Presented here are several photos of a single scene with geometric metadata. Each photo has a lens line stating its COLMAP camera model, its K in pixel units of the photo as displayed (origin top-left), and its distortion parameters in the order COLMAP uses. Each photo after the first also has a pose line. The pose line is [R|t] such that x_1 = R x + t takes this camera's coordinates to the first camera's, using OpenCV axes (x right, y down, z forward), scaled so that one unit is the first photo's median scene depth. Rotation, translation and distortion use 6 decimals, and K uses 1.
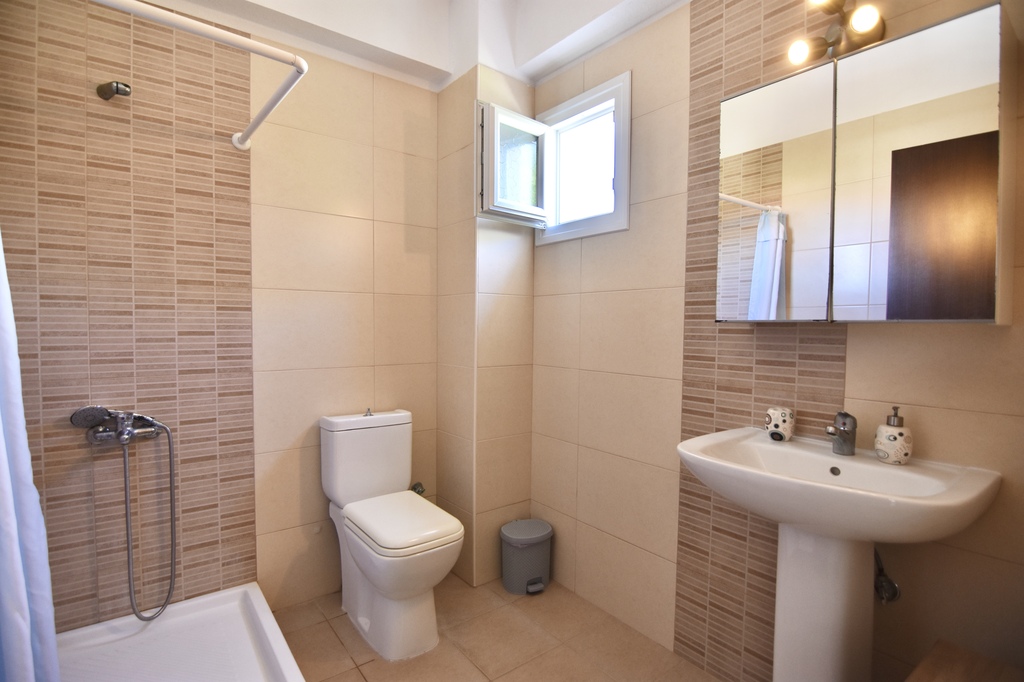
lens RADIAL K [[494.7, 0, 511.6], [0, 494.7, 342.1], [0, 0, 1]] dist [-0.006465, -0.008761]
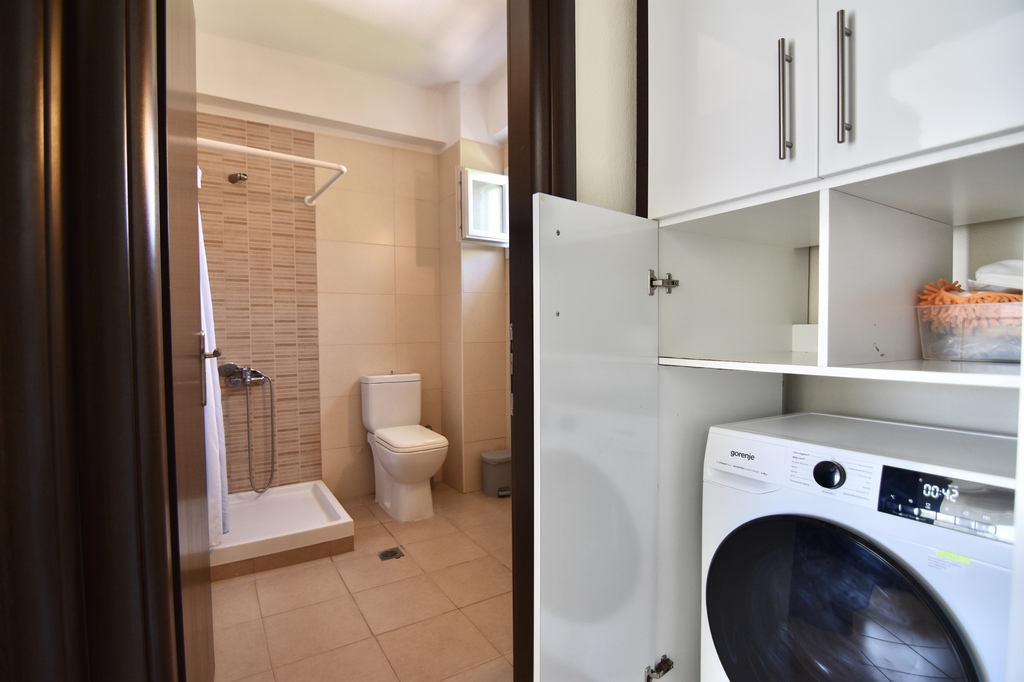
lens RADIAL K [[494.7, 0, 513.8], [0, 494.7, 341.1], [0, 0, 1]] dist [-0.006465, -0.008761]
pose [[0.994701, -0.013012, -0.101980, 0.267240], [0.012533, 0.999907, -0.005339, 0.063583], [0.102040, 0.004033, 0.994772, -0.525651]]
